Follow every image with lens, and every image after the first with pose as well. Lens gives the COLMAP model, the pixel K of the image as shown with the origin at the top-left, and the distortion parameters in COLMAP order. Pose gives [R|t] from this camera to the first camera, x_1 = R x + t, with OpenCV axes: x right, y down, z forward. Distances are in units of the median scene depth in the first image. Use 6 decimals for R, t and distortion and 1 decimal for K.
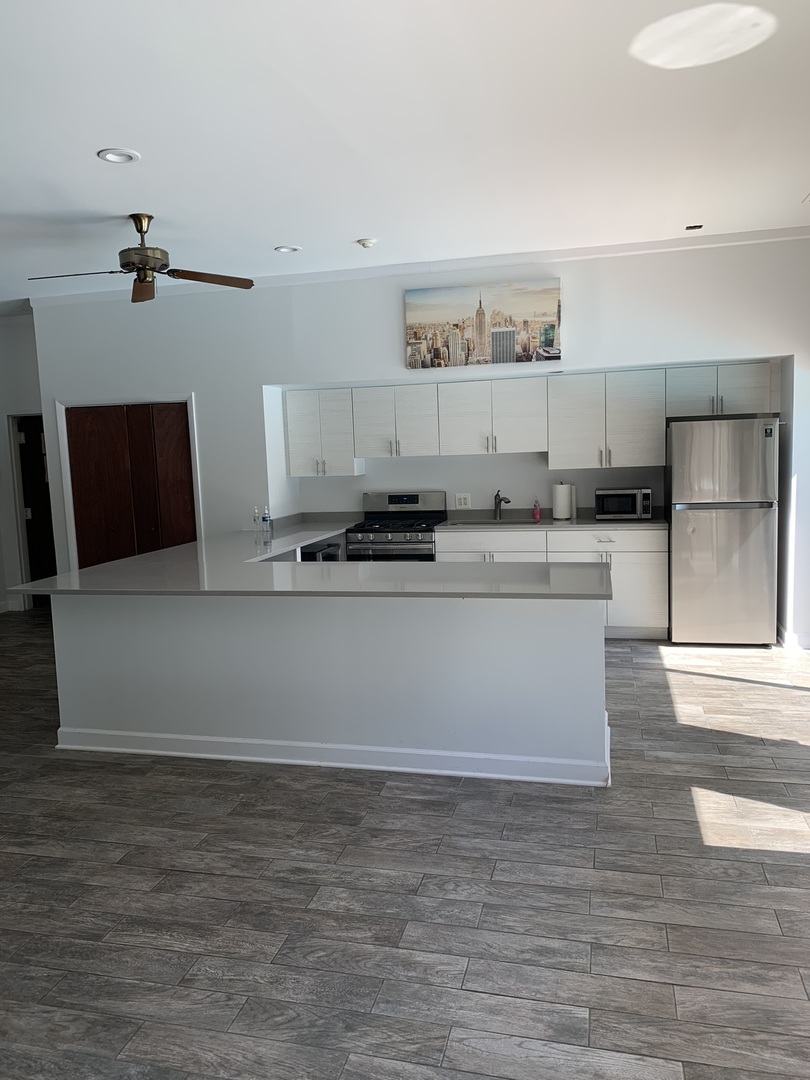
lens RADIAL K [[818.1, 0, 403.4], [0, 818.1, 538.7], [0, 0, 1]] dist [-0.000038, -0.000370]
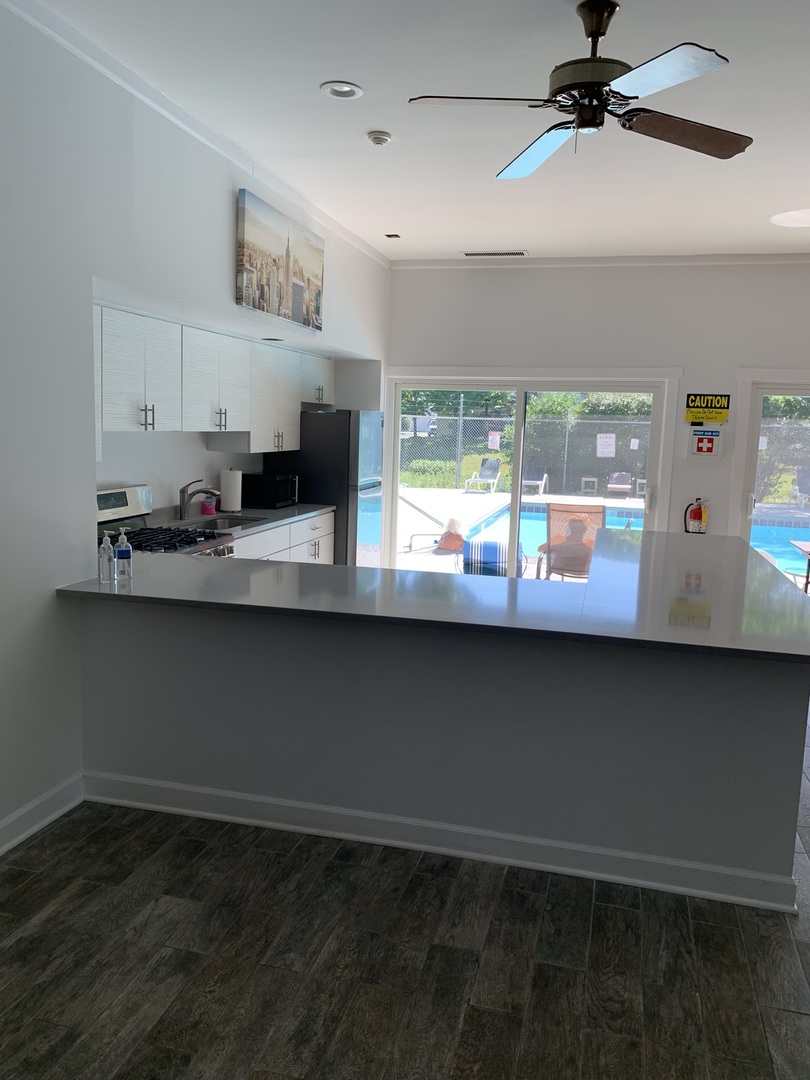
lens RADIAL K [[818.1, 0, 403.4], [0, 818.1, 538.7], [0, 0, 1]] dist [-0.000038, -0.000370]
pose [[0.001845, -0.098549, 0.995130, -0.711663], [0.083034, 0.991711, 0.098056, -0.071230], [-0.996545, 0.082448, 0.010013, 0.897079]]
